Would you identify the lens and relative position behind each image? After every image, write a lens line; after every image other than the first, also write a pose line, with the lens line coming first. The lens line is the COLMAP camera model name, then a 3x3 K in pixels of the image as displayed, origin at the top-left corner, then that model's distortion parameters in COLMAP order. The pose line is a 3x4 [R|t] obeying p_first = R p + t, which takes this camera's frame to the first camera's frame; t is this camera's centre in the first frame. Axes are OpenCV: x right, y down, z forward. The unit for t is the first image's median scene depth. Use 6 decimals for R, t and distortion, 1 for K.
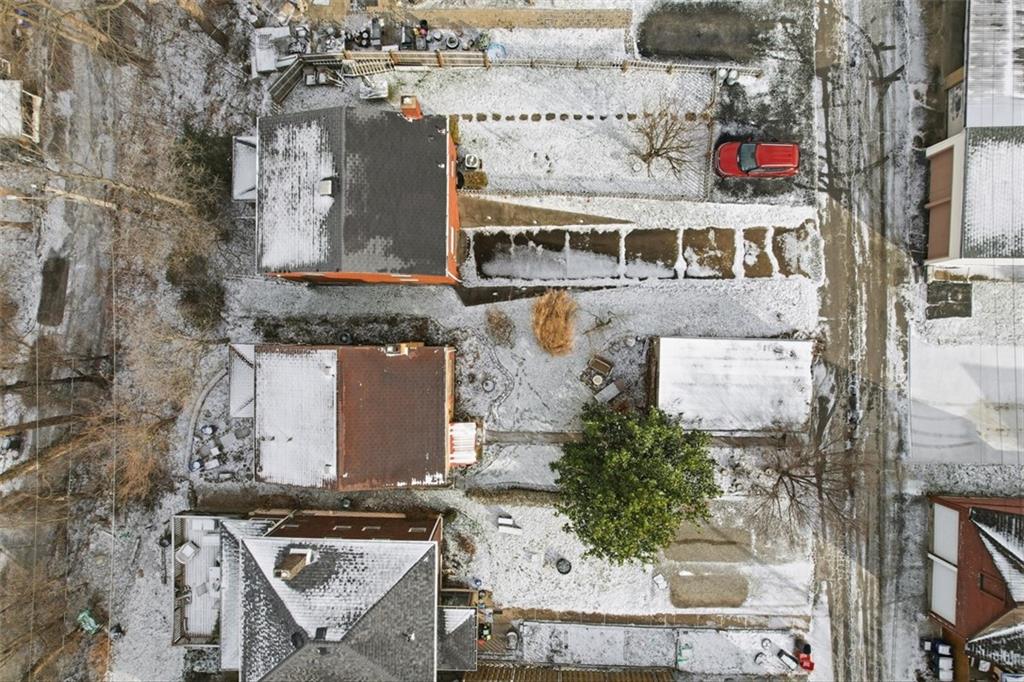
lens RADIAL K [[660.1, 0, 514.7], [0, 660.1, 345.2], [0, 0, 1]] dist [-0.041916, 0.019487]
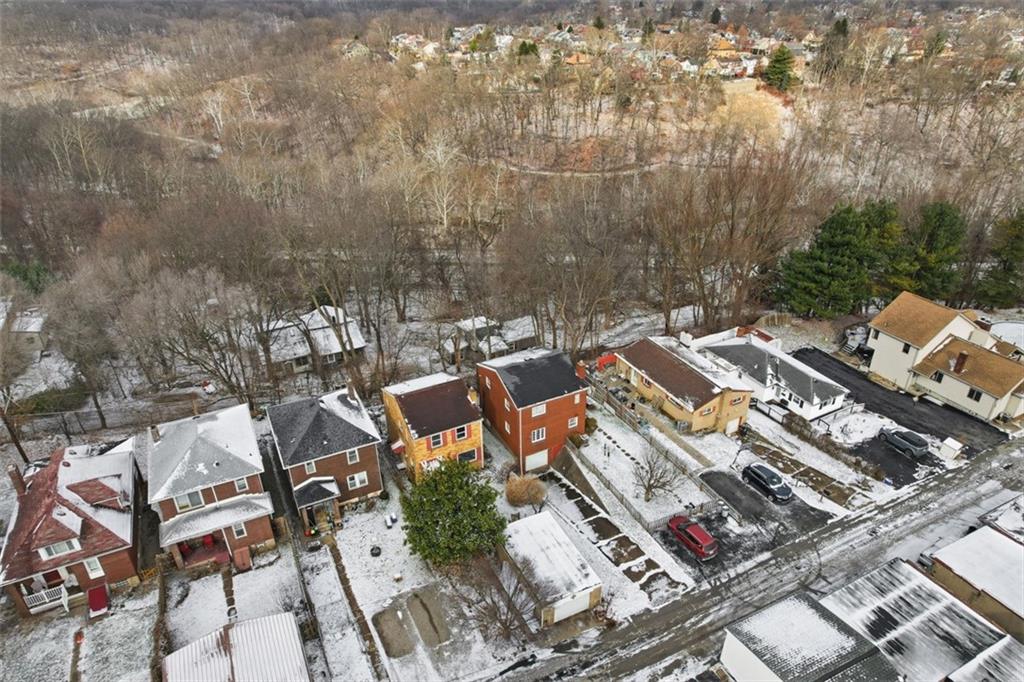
lens RADIAL K [[660.1, 0, 511.5], [0, 660.1, 340.4], [0, 0, 1]] dist [-0.041916, 0.019487]
pose [[0.459170, 0.421962, -0.781736, 1.112604], [-0.888348, 0.218000, -0.404121, 0.547105], [-0.000105, 0.880014, 0.474949, -0.063643]]
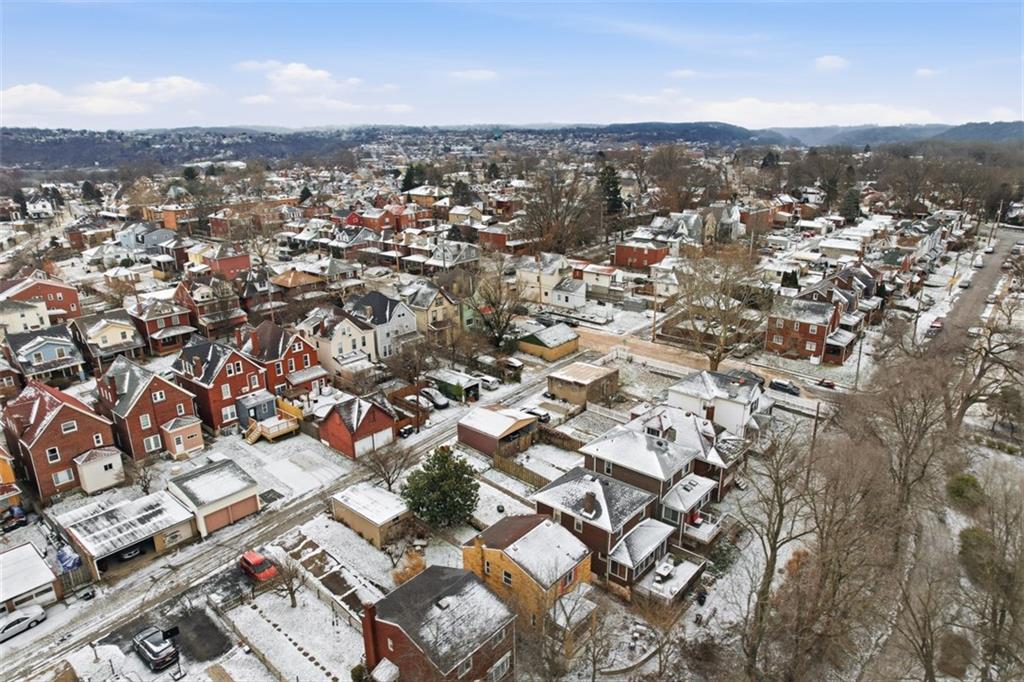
lens RADIAL K [[660.1, 0, 514.2], [0, 660.1, 337.5], [0, 0, 1]] dist [-0.041916, 0.019487]
pose [[-0.773666, -0.186158, 0.605629, -1.044708], [0.633347, -0.253909, 0.731028, -0.936801], [0.017688, 0.949145, 0.314343, -0.095948]]
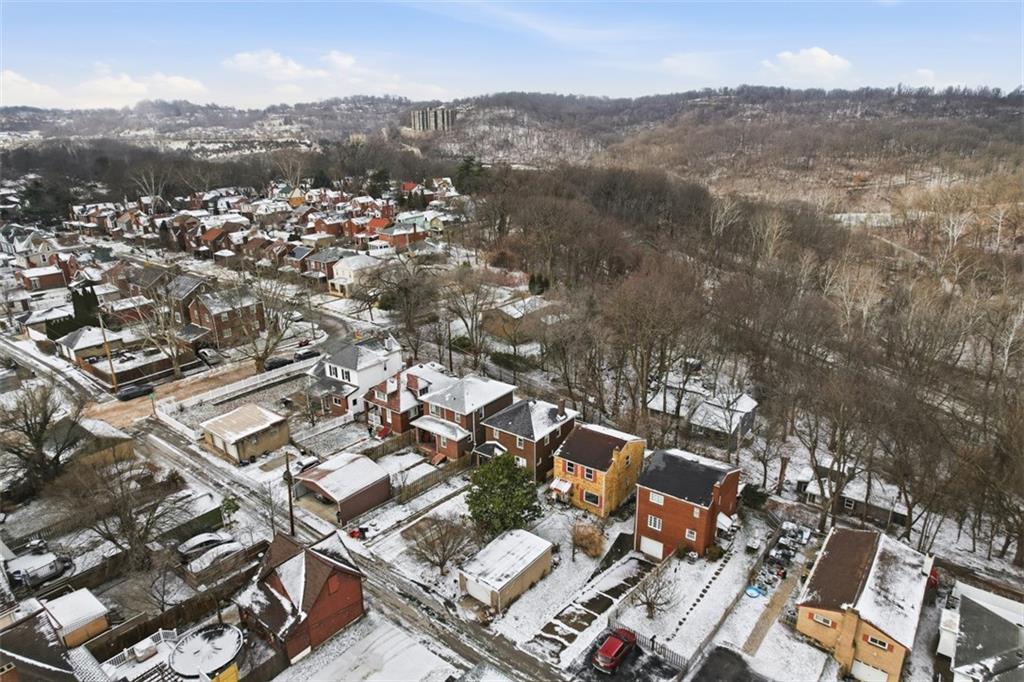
lens RADIAL K [[660.1, 0, 517.8], [0, 660.1, 341.3], [0, 0, 1]] dist [-0.041916, 0.019487]
pose [[-0.588502, 0.268212, -0.762711, 1.376722], [-0.808470, -0.202813, 0.552489, -0.748081], [-0.006503, 0.941769, 0.336197, -0.109862]]
